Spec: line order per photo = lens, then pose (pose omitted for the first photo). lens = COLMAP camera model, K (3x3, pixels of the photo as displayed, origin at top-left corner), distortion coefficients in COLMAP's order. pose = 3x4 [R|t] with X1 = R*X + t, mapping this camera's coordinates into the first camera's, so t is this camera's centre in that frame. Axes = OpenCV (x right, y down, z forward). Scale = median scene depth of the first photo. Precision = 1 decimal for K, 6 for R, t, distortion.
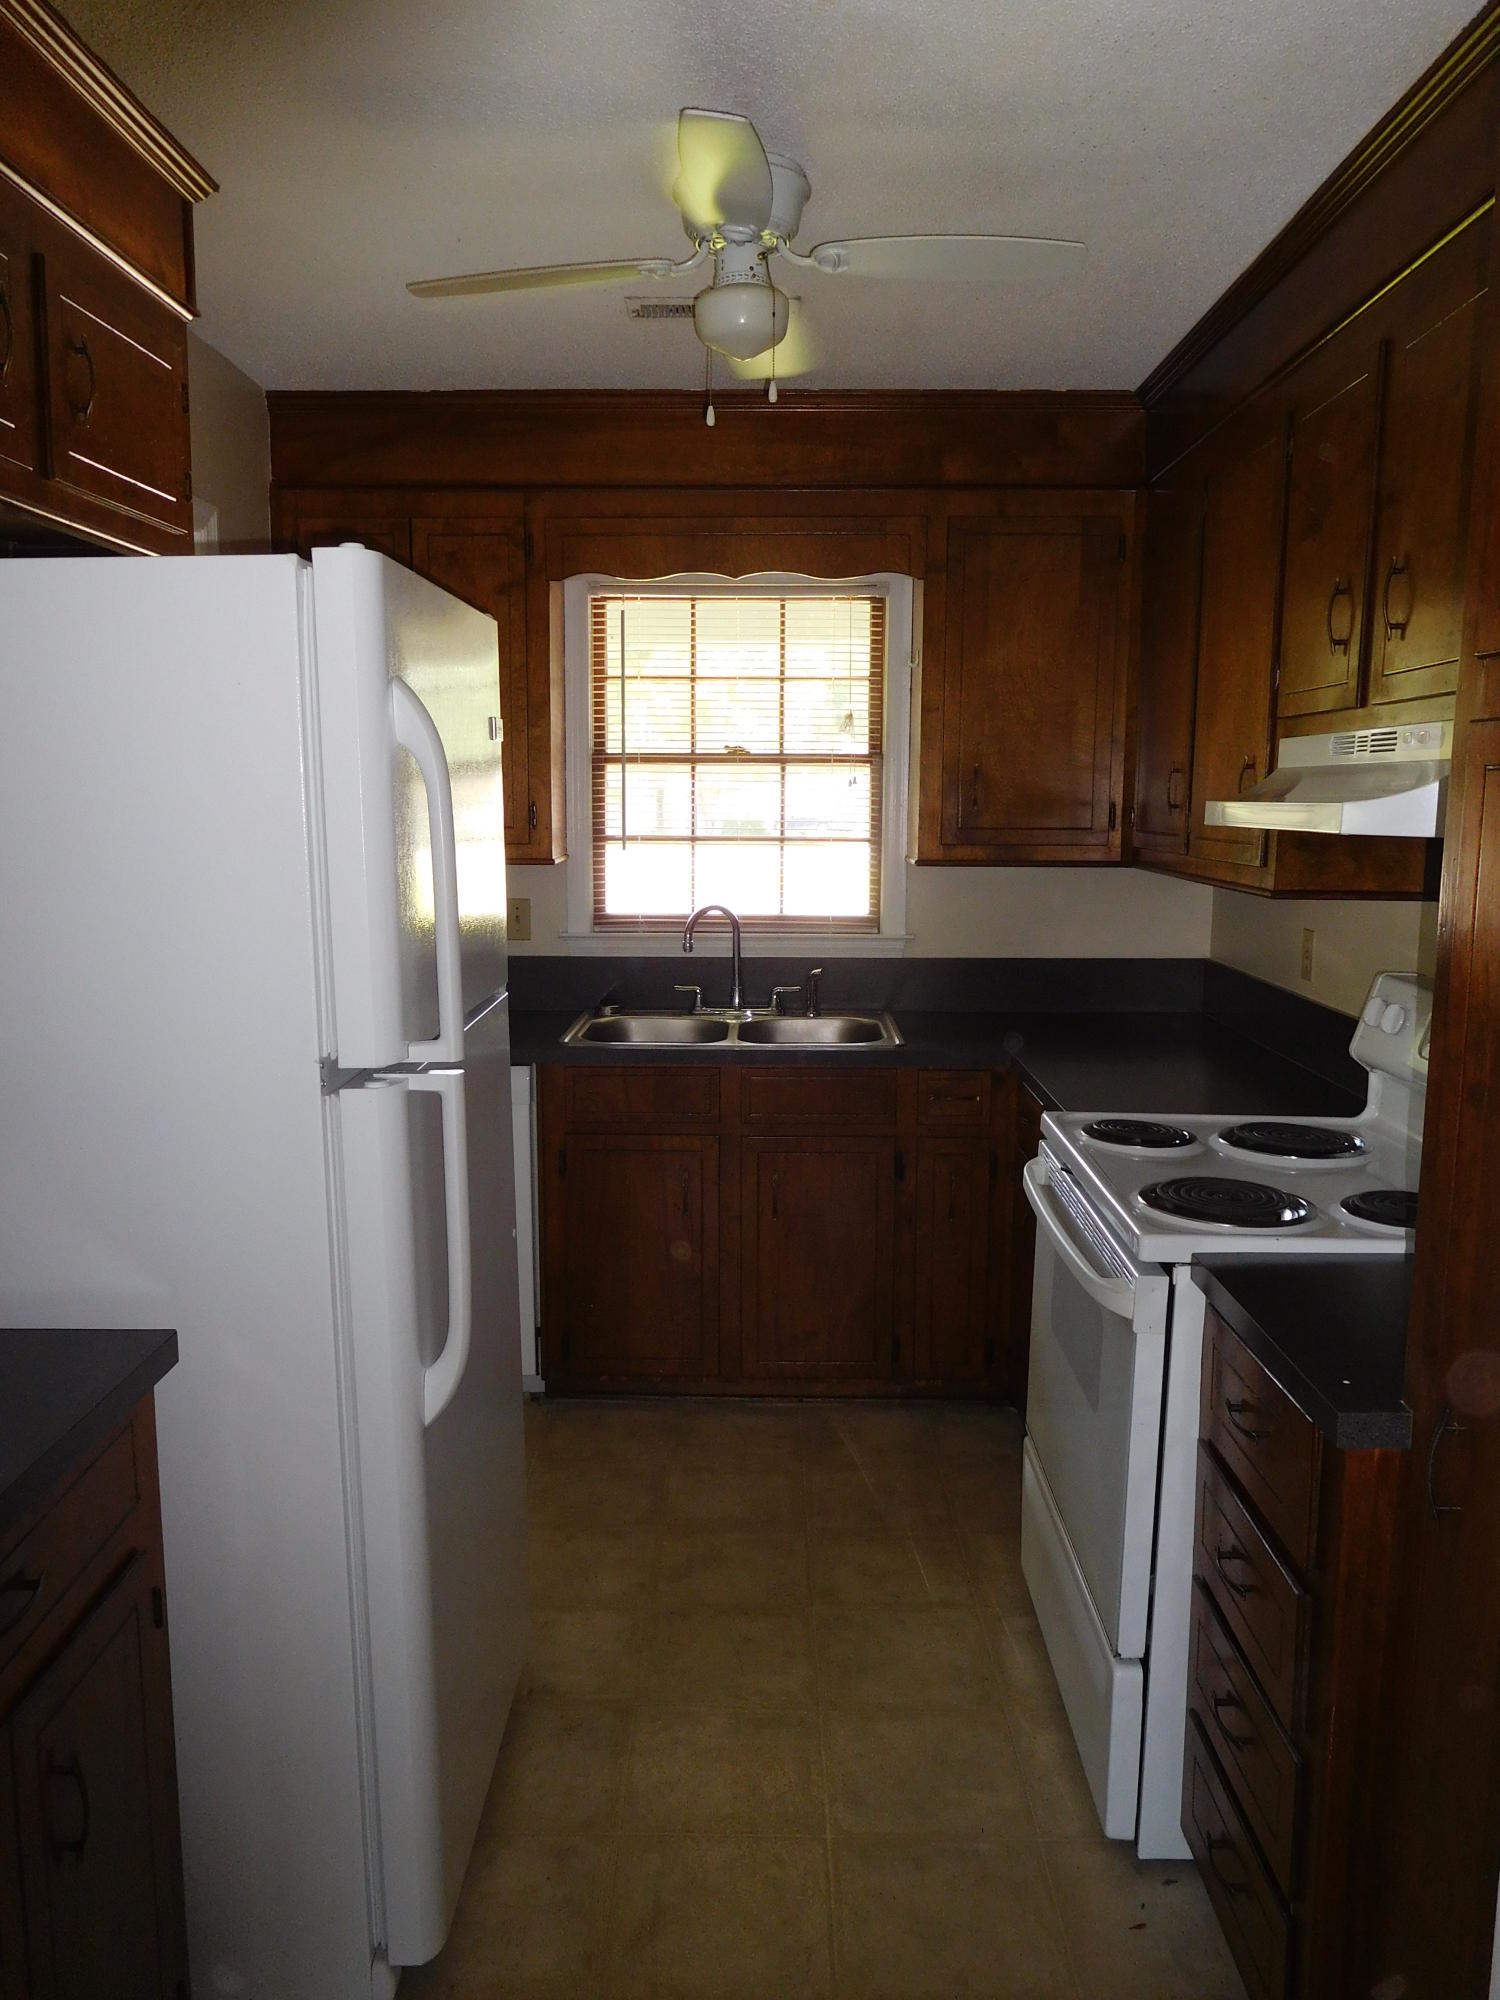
lens RADIAL K [[1508.4, 0, 755.4], [0, 1508.4, 1004.9], [0, 0, 1]] dist [0.002651, -0.008449]
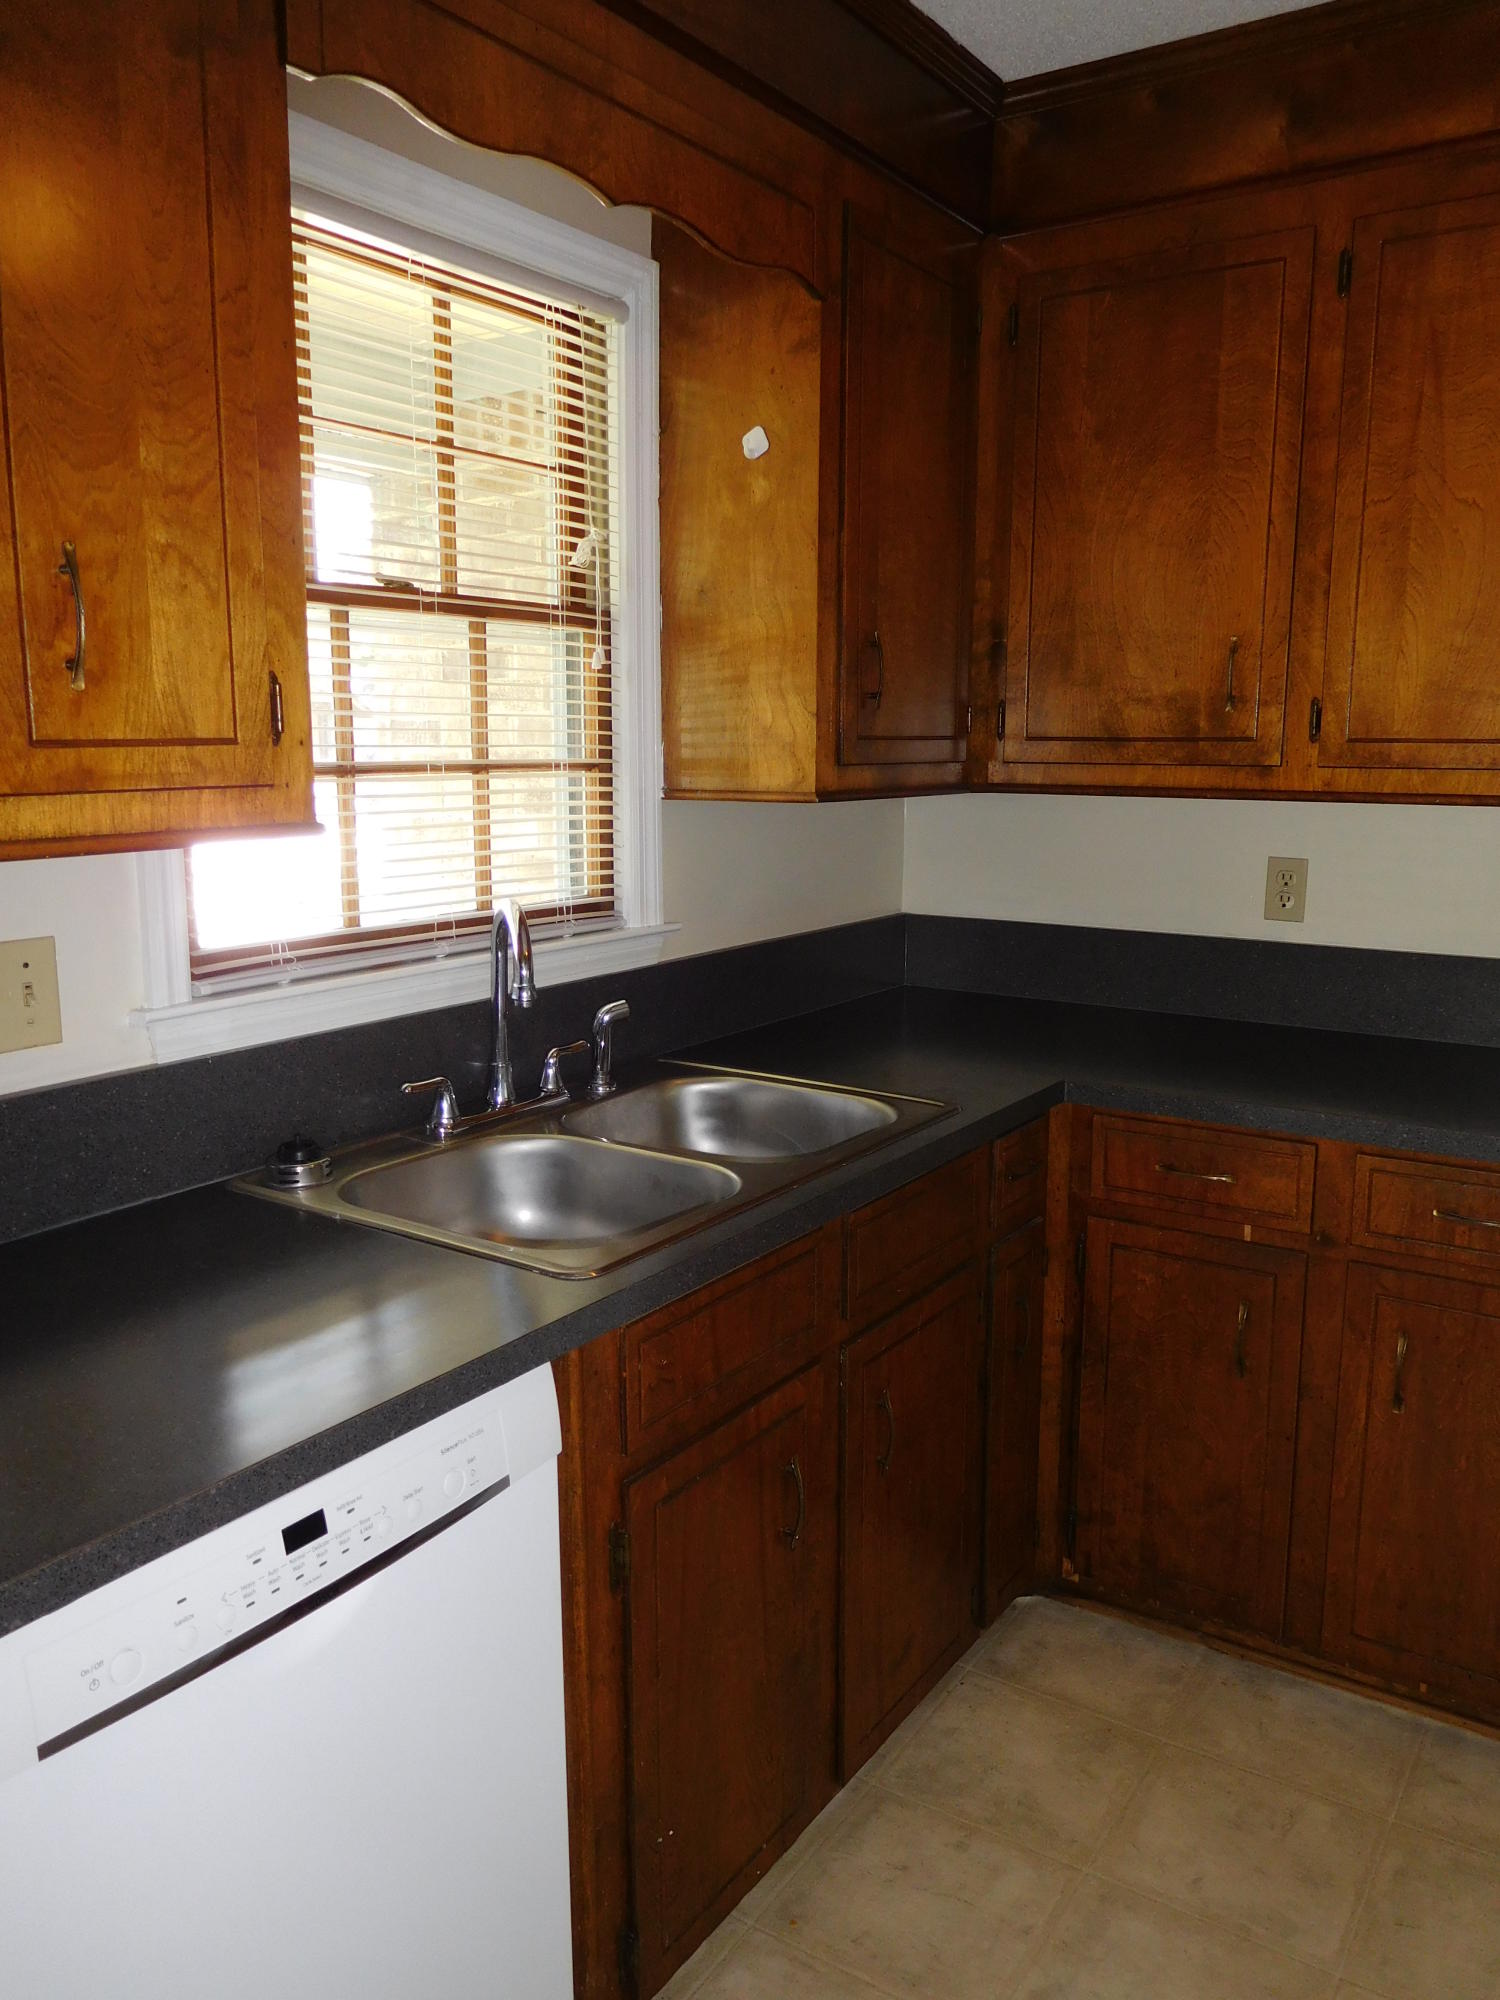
lens RADIAL K [[1508.4, 0, 743.1], [0, 1508.4, 989.3], [0, 0, 1]] dist [0.002651, -0.008449]
pose [[0.563895, -0.144951, 0.813026, -0.384895], [0.121129, 0.988346, 0.092195, -0.074910], [-0.816915, 0.046492, 0.574881, 0.664058]]
